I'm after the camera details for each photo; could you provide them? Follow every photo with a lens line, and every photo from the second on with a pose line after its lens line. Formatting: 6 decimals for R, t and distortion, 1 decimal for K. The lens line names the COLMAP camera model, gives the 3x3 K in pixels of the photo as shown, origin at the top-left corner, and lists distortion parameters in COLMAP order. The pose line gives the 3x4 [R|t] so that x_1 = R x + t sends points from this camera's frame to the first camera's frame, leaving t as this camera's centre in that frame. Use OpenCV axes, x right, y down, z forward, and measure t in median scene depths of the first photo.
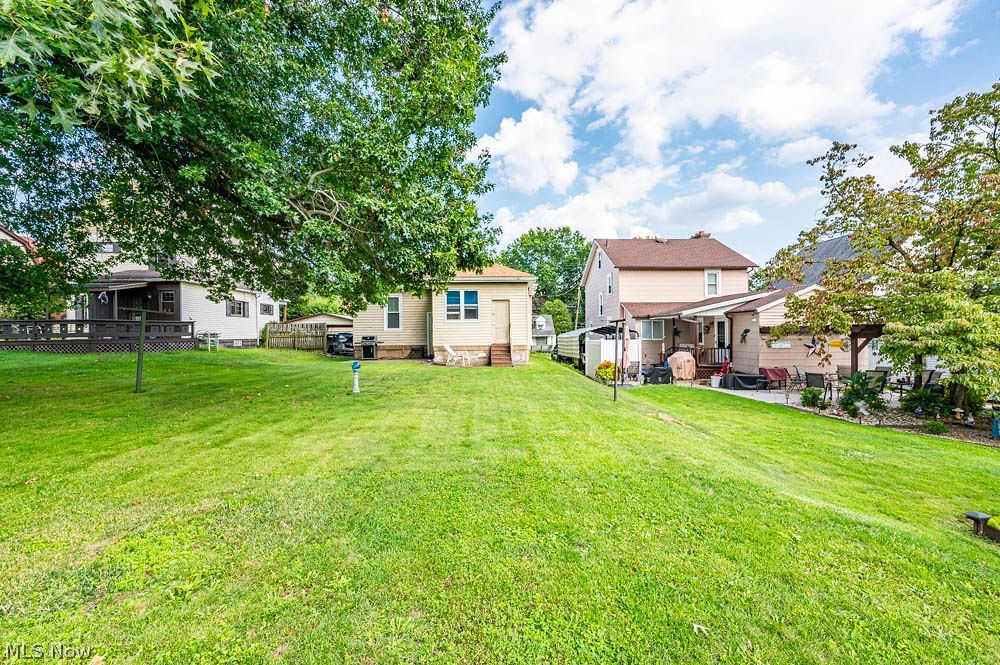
lens RADIAL K [[405.2, 0, 500.0], [0, 405.2, 332.5], [0, 0, 1]] dist [-0.000121, -0.000001]
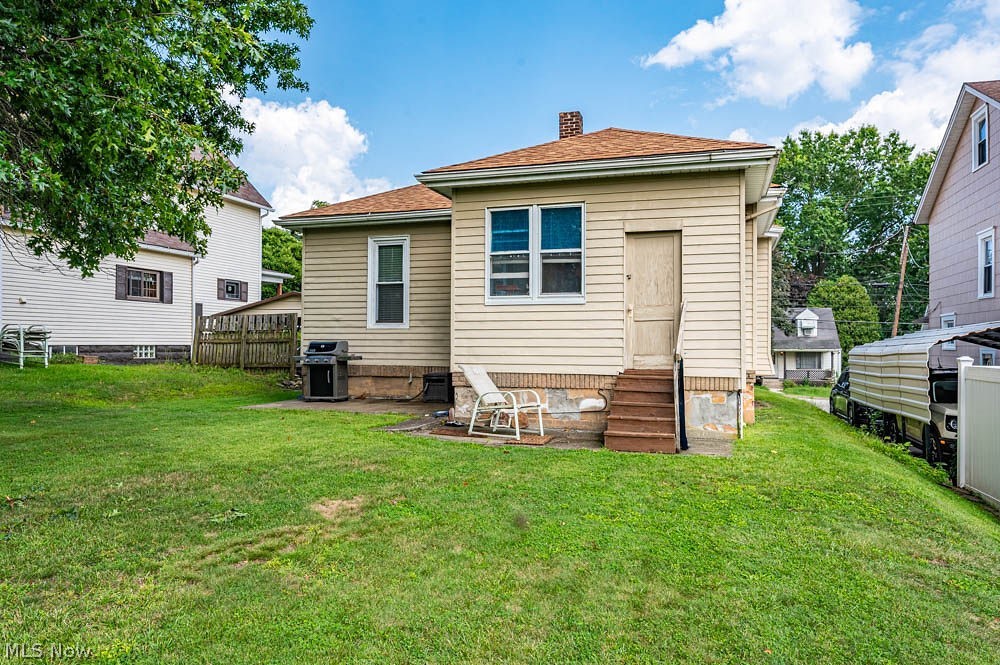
lens RADIAL K [[688.2, 0, 500.0], [0, 688.2, 332.5], [0, 0, 1]] dist [0.011167, 0.002253]
pose [[0.948541, 0.009370, -0.316515, 0.051372], [-0.013729, 0.999839, -0.011544, 0.005100], [0.316356, 0.015295, 0.948517, 0.398086]]
